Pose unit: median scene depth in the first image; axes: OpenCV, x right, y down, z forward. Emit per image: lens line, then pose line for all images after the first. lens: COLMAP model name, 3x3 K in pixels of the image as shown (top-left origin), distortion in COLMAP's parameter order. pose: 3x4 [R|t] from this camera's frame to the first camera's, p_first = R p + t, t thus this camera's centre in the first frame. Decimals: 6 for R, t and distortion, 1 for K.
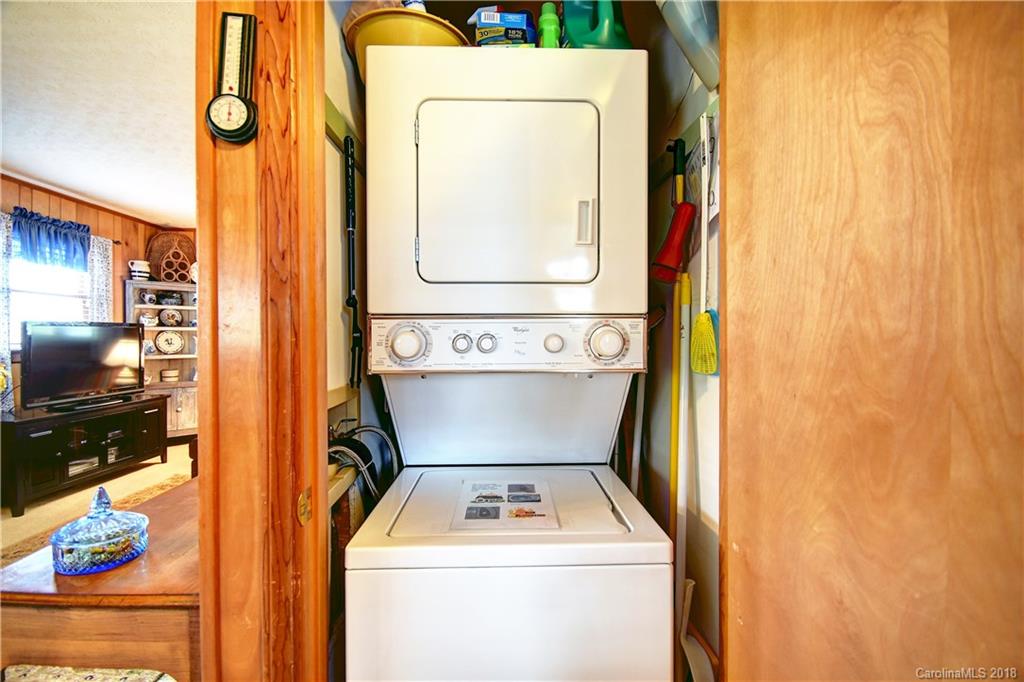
lens RADIAL K [[448.3, 0, 513.9], [0, 448.3, 338.6], [0, 0, 1]] dist [0.012096, -0.015383]
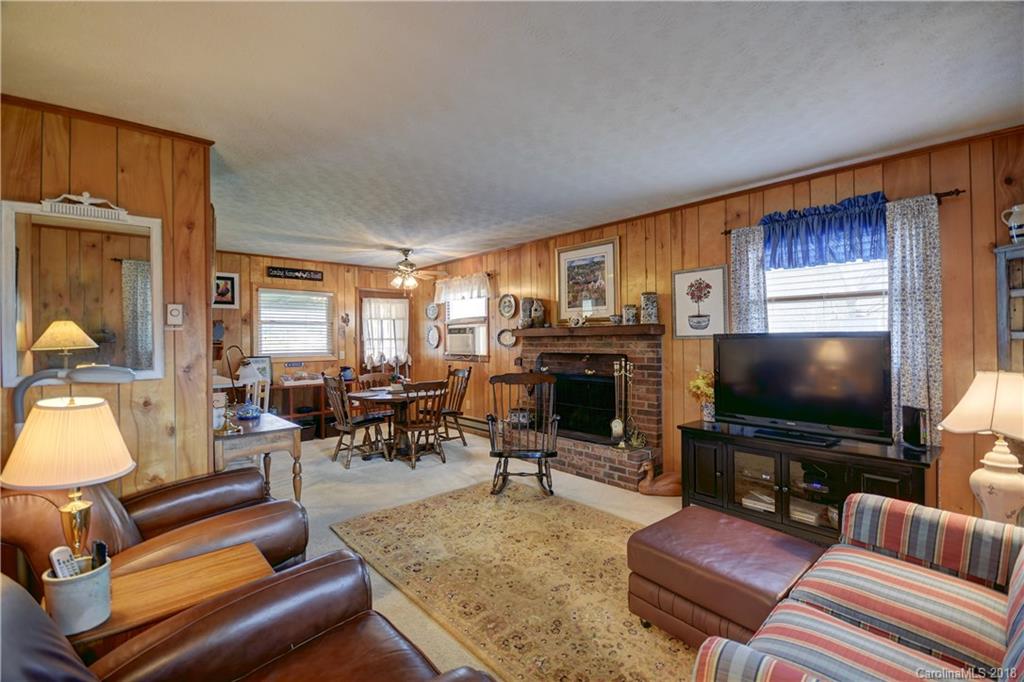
lens RADIAL K [[448.3, 0, 513.9], [0, 448.3, 338.6], [0, 0, 1]] dist [0.012096, -0.015383]
pose [[-0.767435, 0.011924, -0.641015, -0.050358], [0.009733, 0.999928, 0.006947, -0.028797], [0.641052, -0.000908, -0.767497, 1.014404]]
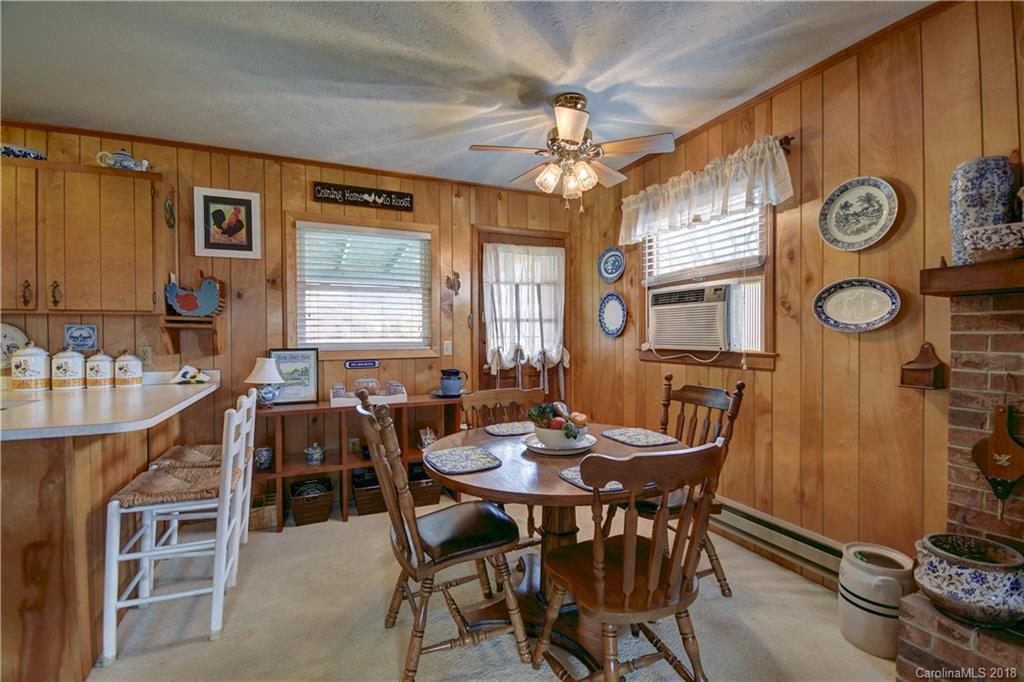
lens RADIAL K [[449.3, 0, 513.7], [0, 449.3, 339.7], [0, 0, 1]] dist [0.019035, -0.017283]
pose [[-0.924954, 0.015396, -0.379768, -0.349143], [0.008784, 0.999778, 0.019137, -0.000946], [0.379978, 0.014365, -0.924884, 0.349849]]
